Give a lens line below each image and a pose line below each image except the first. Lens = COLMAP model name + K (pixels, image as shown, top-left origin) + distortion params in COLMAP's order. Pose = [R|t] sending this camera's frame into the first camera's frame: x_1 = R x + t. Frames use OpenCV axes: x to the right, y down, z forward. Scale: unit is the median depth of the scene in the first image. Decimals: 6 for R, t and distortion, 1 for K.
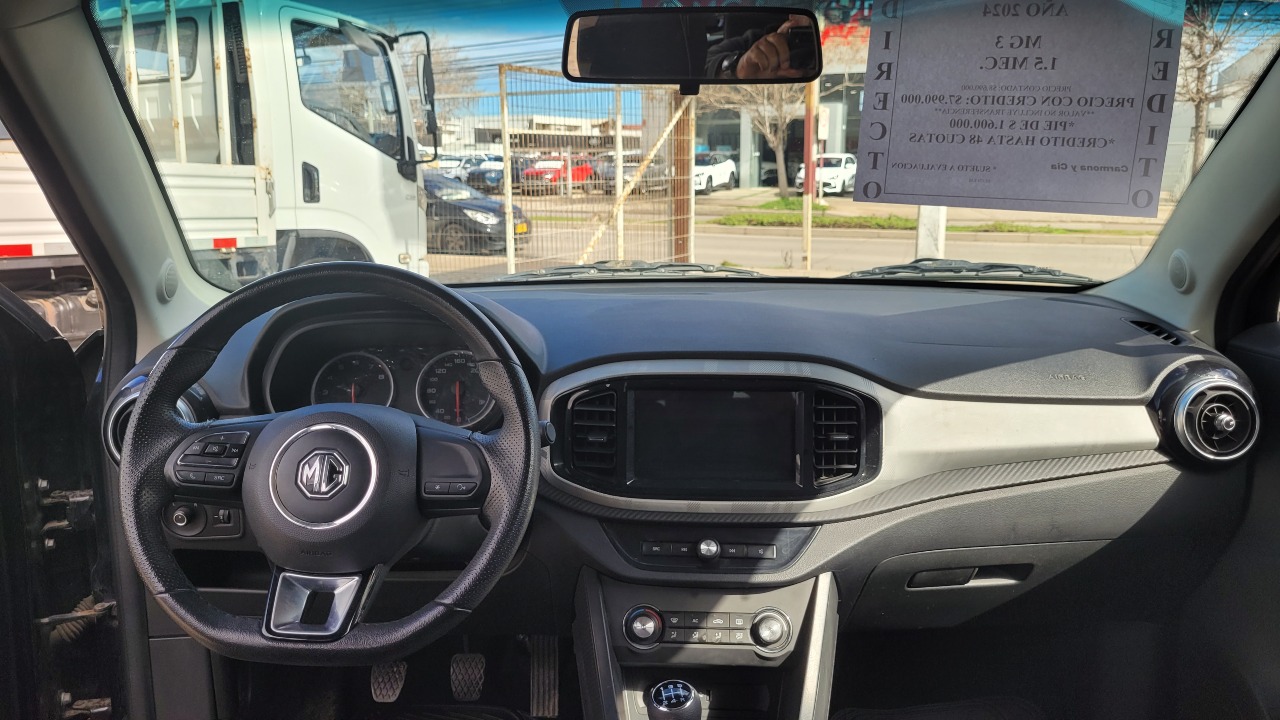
lens RADIAL K [[991.2, 0, 612.2], [0, 991.2, 362.6], [0, 0, 1]] dist [0.033513, 0.003026]
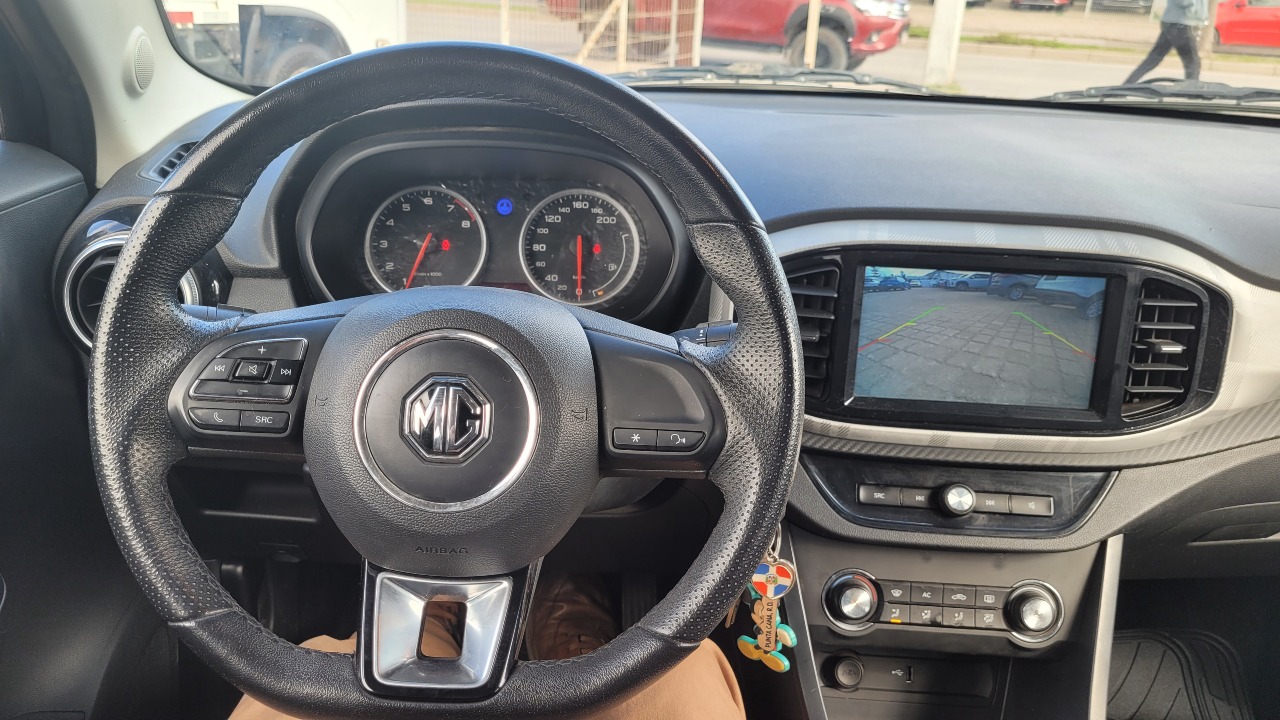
lens RADIAL K [[976.4, 0, 624.4], [0, 976.4, 356.0], [0, 0, 1]] dist [0.028313, -0.003132]
pose [[0.997960, 0.031846, 0.055338, -0.164647], [-0.041738, 0.981287, 0.187974, -0.028913], [-0.048316, -0.189900, 0.980614, 0.330390]]
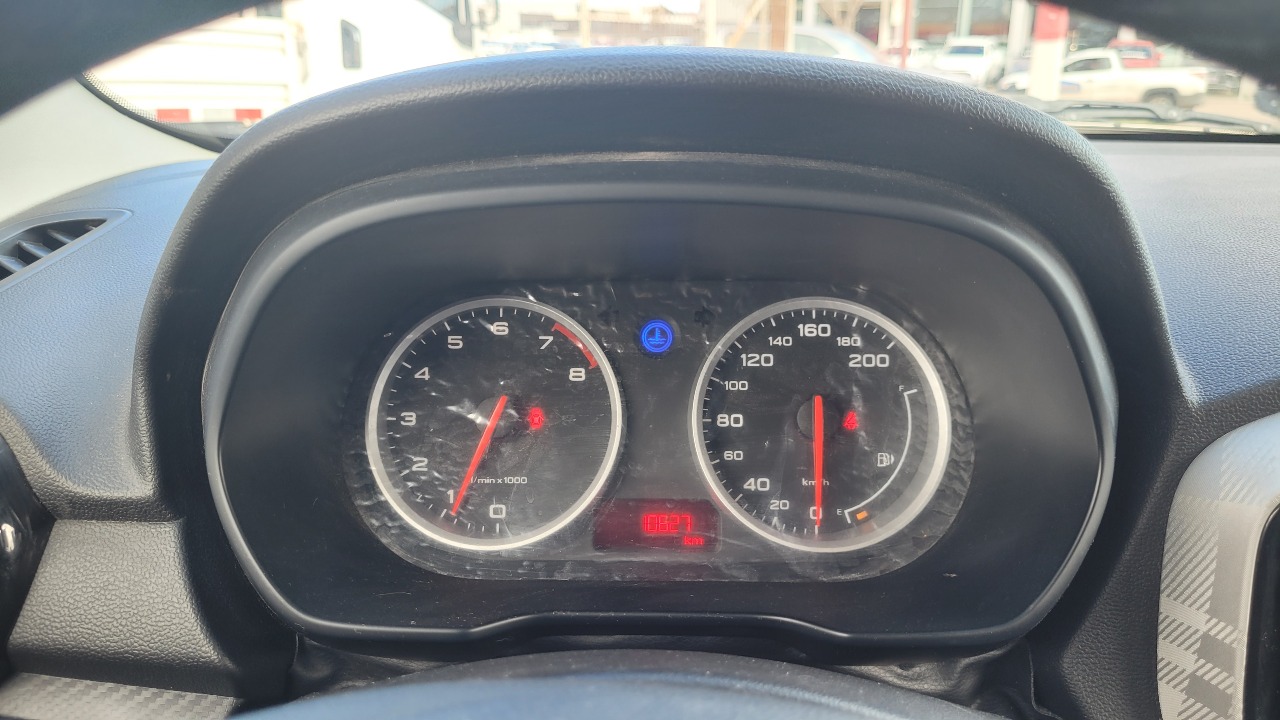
lens RADIAL K [[987.2, 0, 645.5], [0, 987.2, 361.6], [0, 0, 1]] dist [0.009557, 0.001102]
pose [[0.999763, 0.021299, -0.004506, -0.217476], [-0.020728, 0.994562, 0.102065, -0.024838], [0.006655, -0.101948, 0.994767, 0.704058]]
